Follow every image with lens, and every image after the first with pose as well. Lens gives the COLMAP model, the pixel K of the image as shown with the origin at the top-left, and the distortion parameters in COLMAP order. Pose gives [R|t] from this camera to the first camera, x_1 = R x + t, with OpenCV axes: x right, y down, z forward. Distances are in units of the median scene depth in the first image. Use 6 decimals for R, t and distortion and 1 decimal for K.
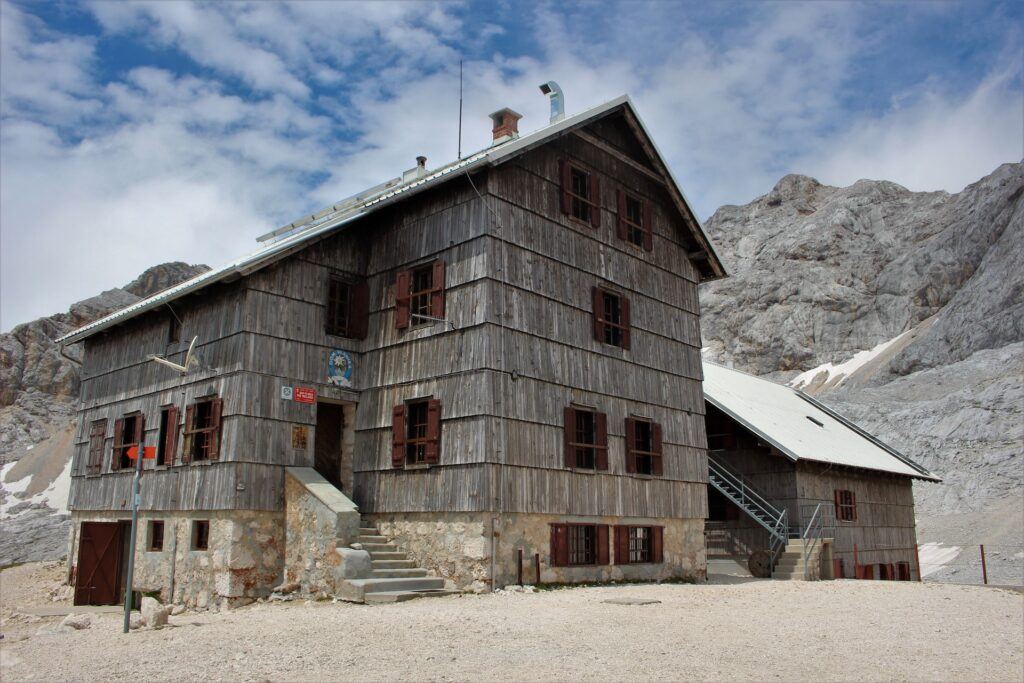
lens RADIAL K [[865.2, 0, 512.0], [0, 865.2, 341.5], [0, 0, 1]] dist [-0.167583, 0.148608]
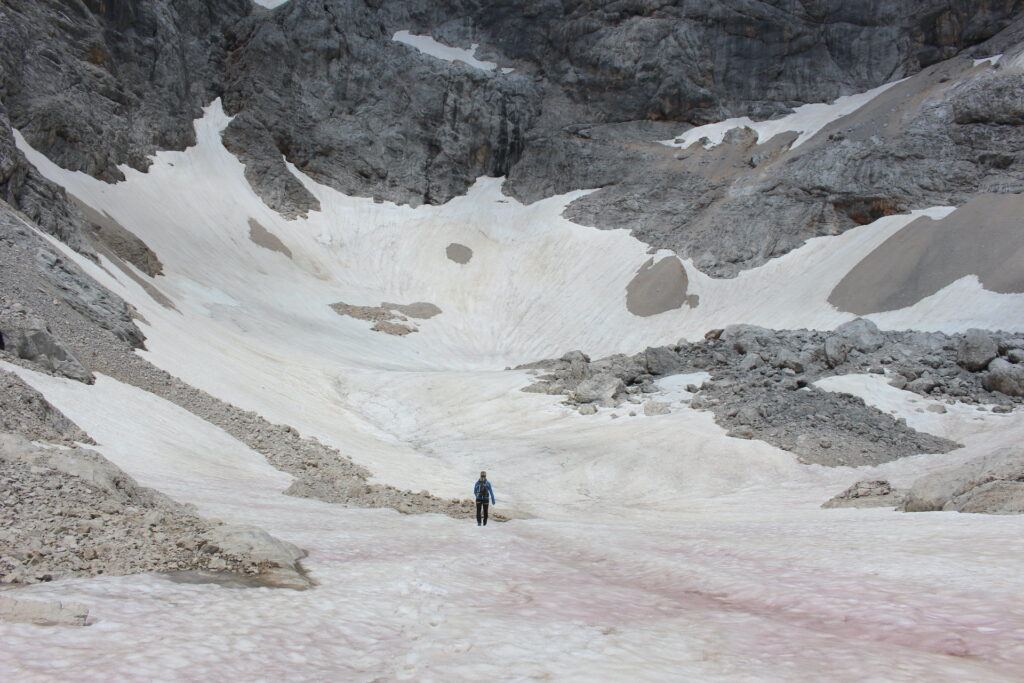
lens RADIAL K [[865.2, 0, 512.0], [0, 865.2, 341.5], [0, 0, 1]] dist [-0.167583, 0.148608]
pose [[0.890756, 0.078480, 0.447654, -0.014267], [-0.162610, 0.974808, 0.152669, 0.110050], [-0.424395, -0.208784, 0.881078, 0.513981]]
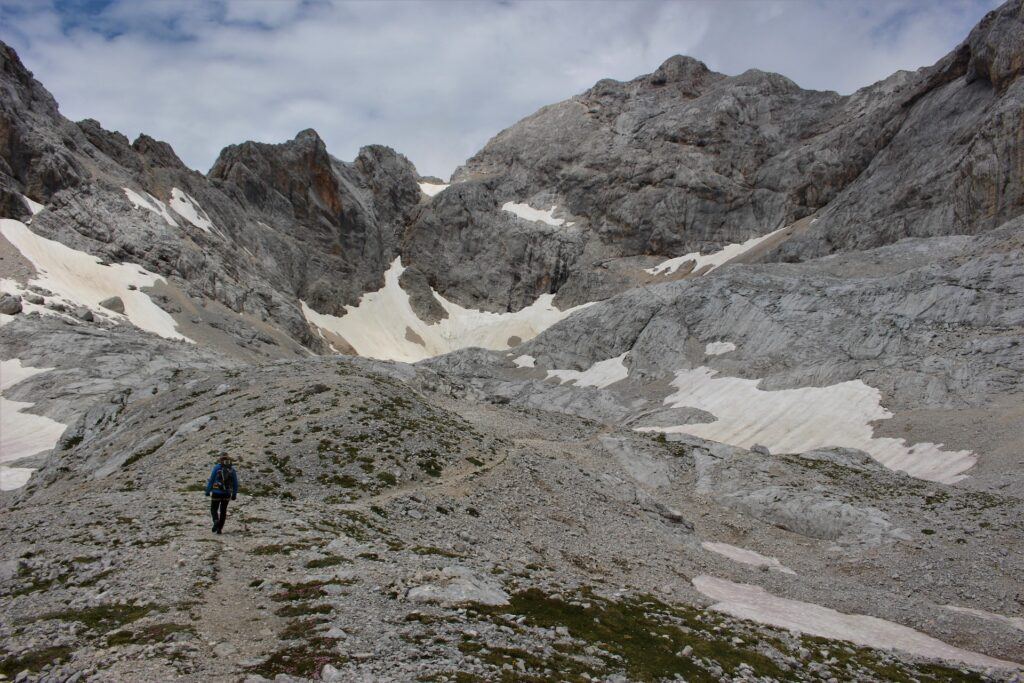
lens RADIAL K [[865.2, 0, 512.0], [0, 865.2, 341.5], [0, 0, 1]] dist [-0.167583, 0.148608]
pose [[0.978238, 0.091705, 0.186119, -0.002770], [-0.117439, 0.984227, 0.132305, 0.020440], [-0.171050, -0.151283, 0.973579, 0.073033]]
